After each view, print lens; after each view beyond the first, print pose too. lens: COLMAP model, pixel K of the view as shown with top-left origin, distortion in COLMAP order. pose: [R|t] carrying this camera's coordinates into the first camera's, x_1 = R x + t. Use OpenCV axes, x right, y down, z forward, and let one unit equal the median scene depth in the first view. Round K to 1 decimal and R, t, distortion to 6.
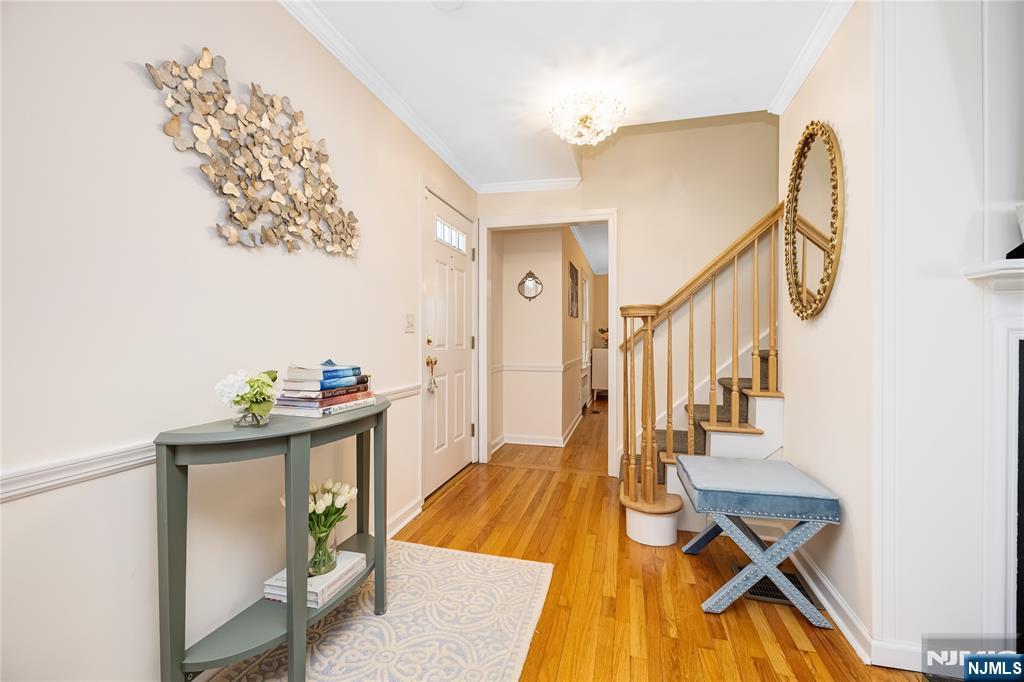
lens RADIAL K [[434.3, 0, 515.9], [0, 434.3, 344.1], [0, 0, 1]] dist [0.004654, -0.001198]
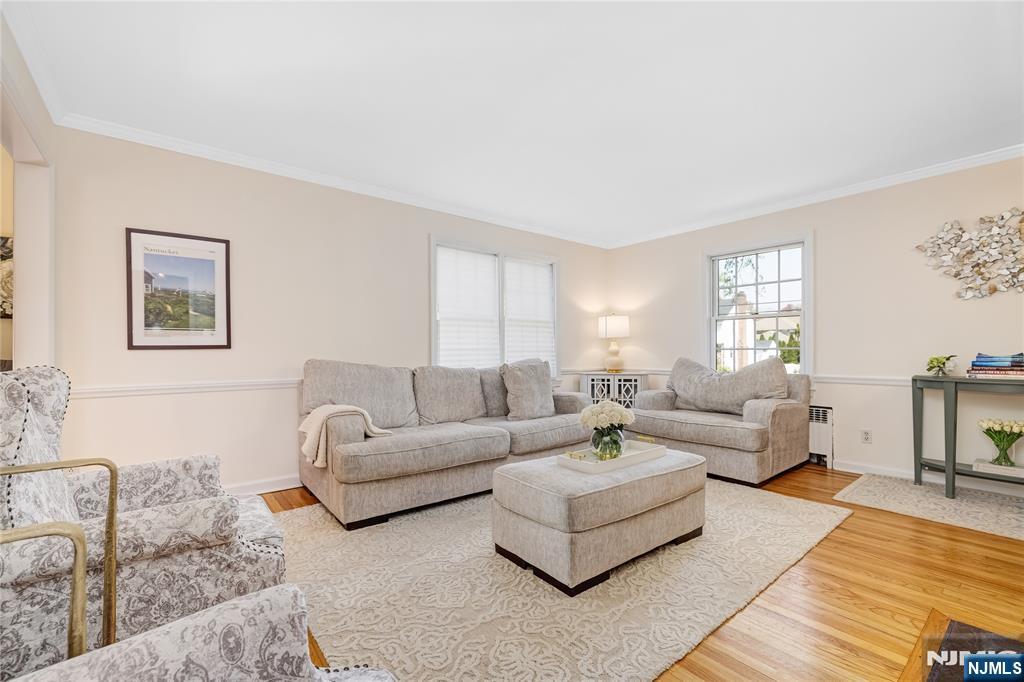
lens RADIAL K [[434.3, 0, 508.7], [0, 434.3, 347.1], [0, 0, 1]] dist [0.004654, -0.001198]
pose [[-0.594341, -0.001002, -0.804212, 2.355532], [-0.004413, 0.999988, 0.002016, 0.020073], [0.804201, 0.004747, -0.594339, 0.420759]]
